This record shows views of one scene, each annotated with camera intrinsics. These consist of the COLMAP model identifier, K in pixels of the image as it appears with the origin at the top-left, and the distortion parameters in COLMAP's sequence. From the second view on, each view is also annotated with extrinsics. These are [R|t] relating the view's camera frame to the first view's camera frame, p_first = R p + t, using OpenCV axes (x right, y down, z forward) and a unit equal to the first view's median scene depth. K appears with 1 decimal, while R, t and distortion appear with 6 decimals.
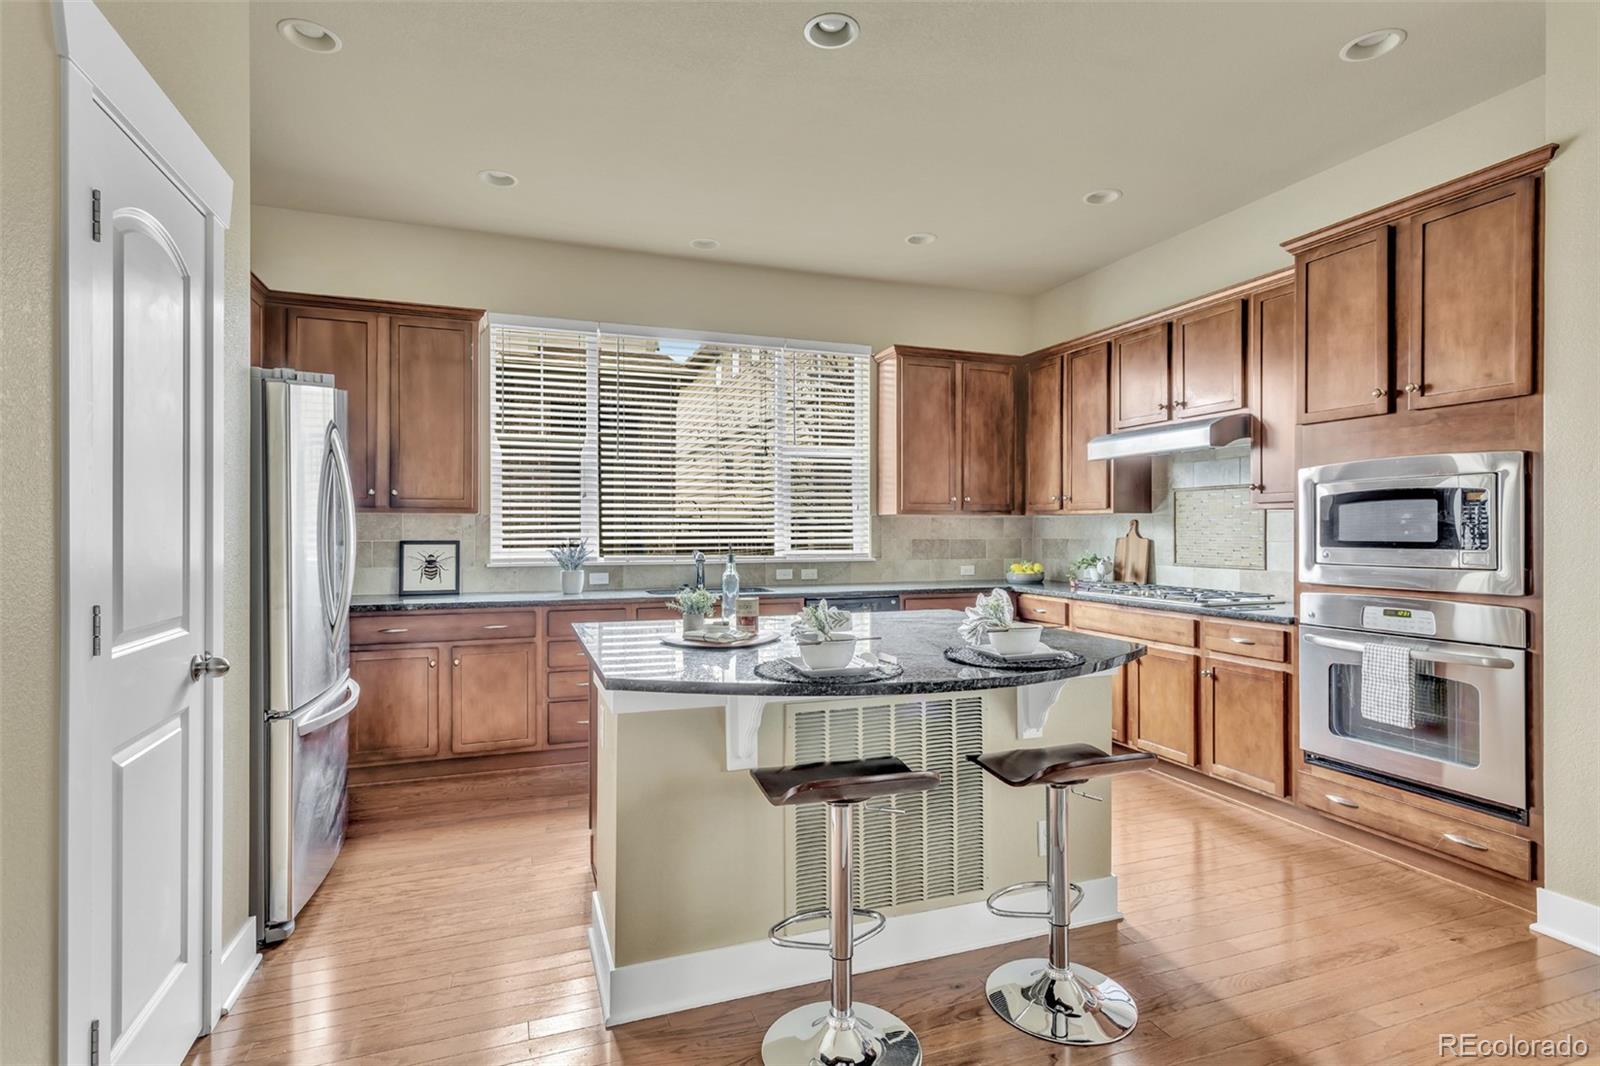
lens RADIAL K [[793.6, 0, 800.0], [0, 793.6, 533.0], [0, 0, 1]] dist [0.002198, 0.001794]
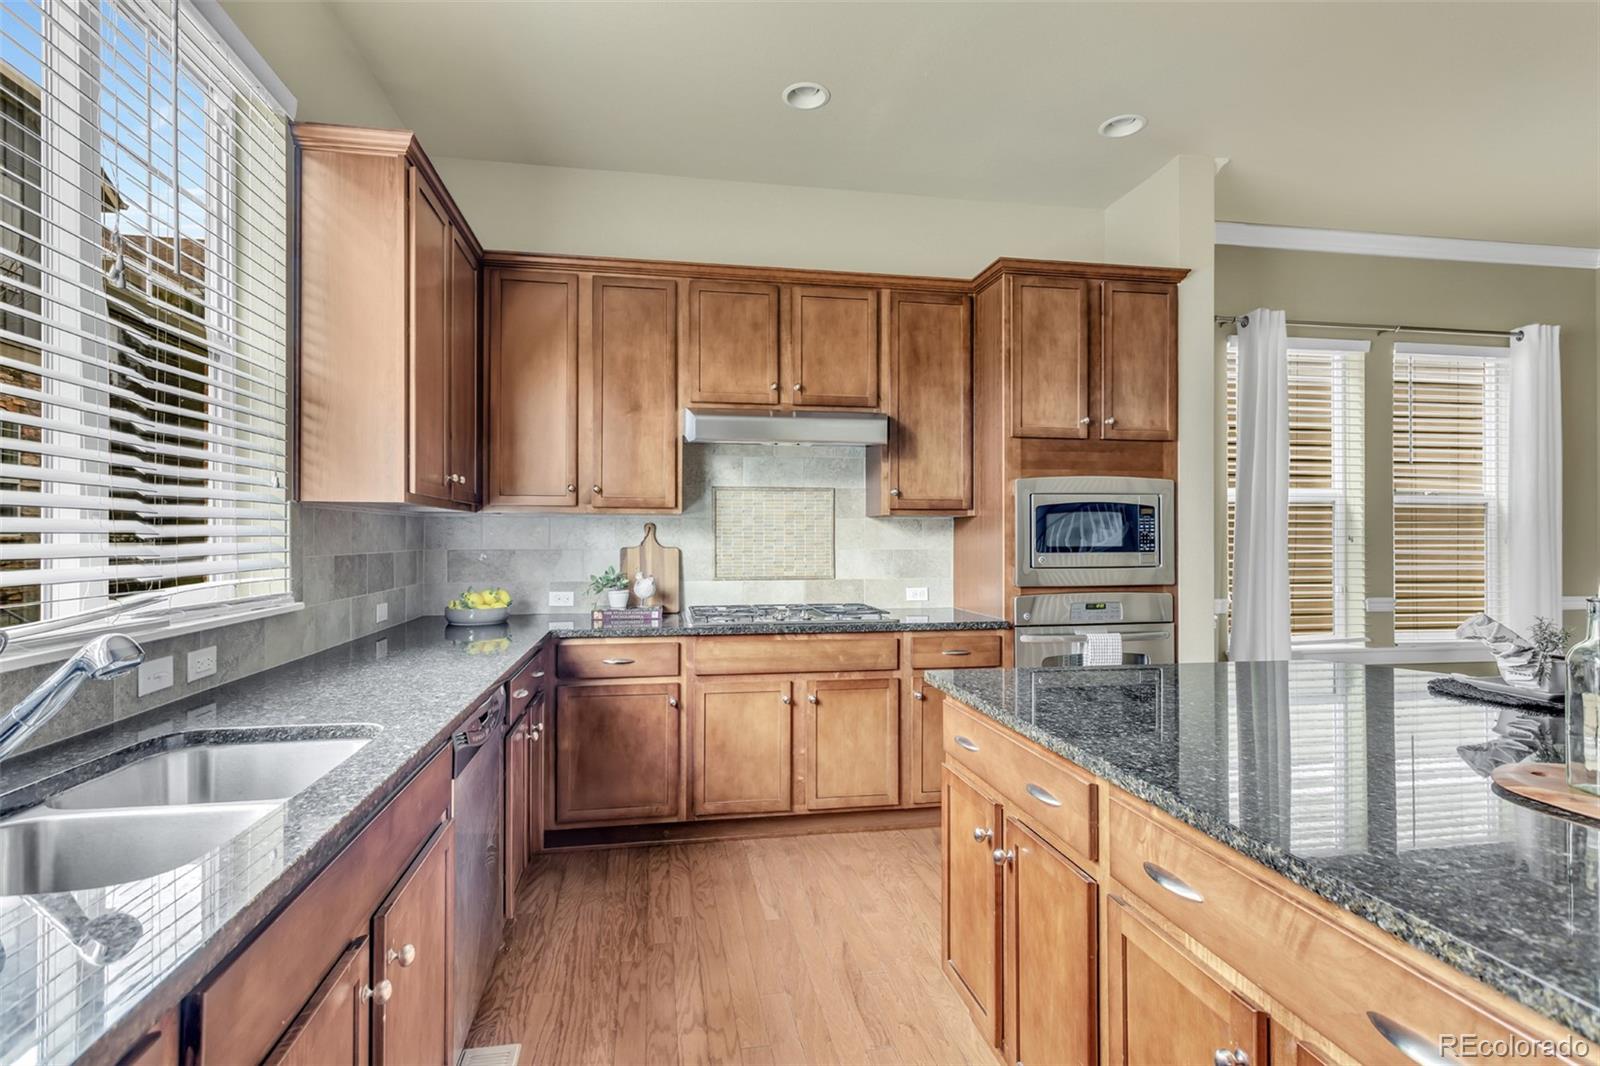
lens RADIAL K [[786.5, 0, 774.9], [0, 786.5, 531.7], [0, 0, 1]] dist [-0.001595, 0.001417]
pose [[0.192450, 0.008740, 0.981268, -0.345642], [0.002716, 0.999952, -0.009439, -0.001337], [-0.981303, 0.004482, 0.192417, 0.852529]]
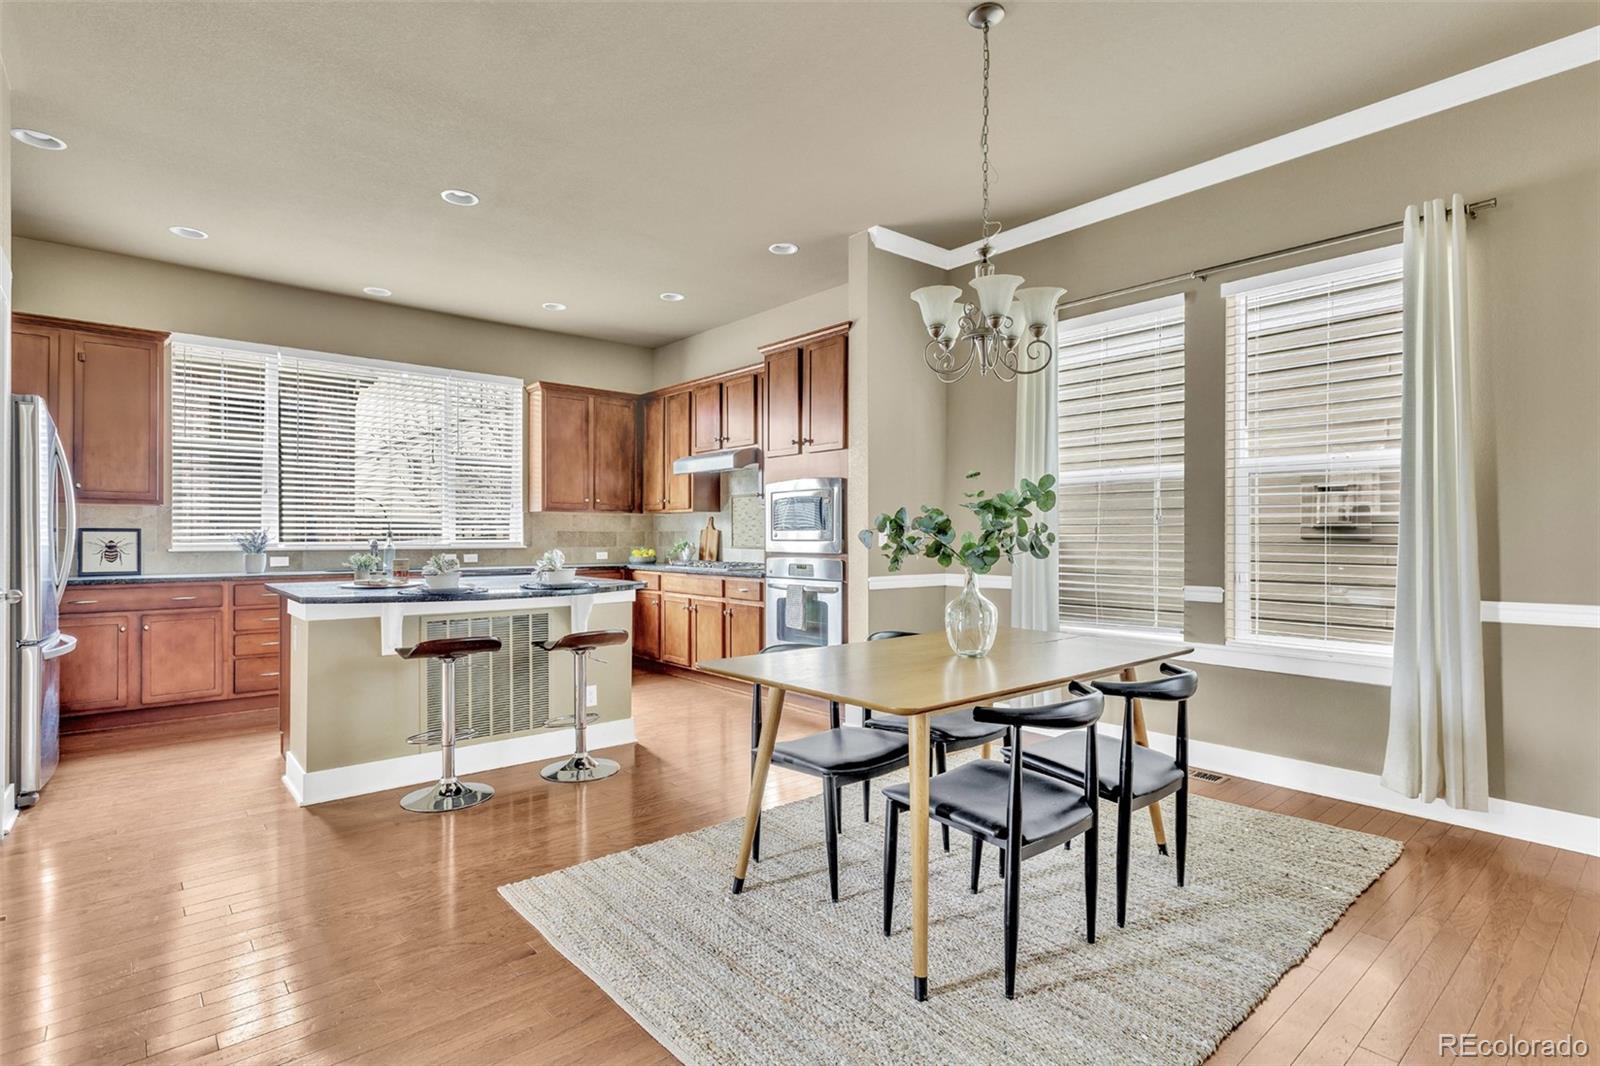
lens RADIAL K [[768.6, 0, 751.7], [0, 768.6, 535.5], [0, 0, 1]] dist [0.009332, 0.000602]
pose [[0.949243, 0.002323, 0.314534, 0.066338], [-0.001995, 0.999997, -0.001364, 0.021639], [-0.314536, 0.000668, 0.949245, -0.382664]]
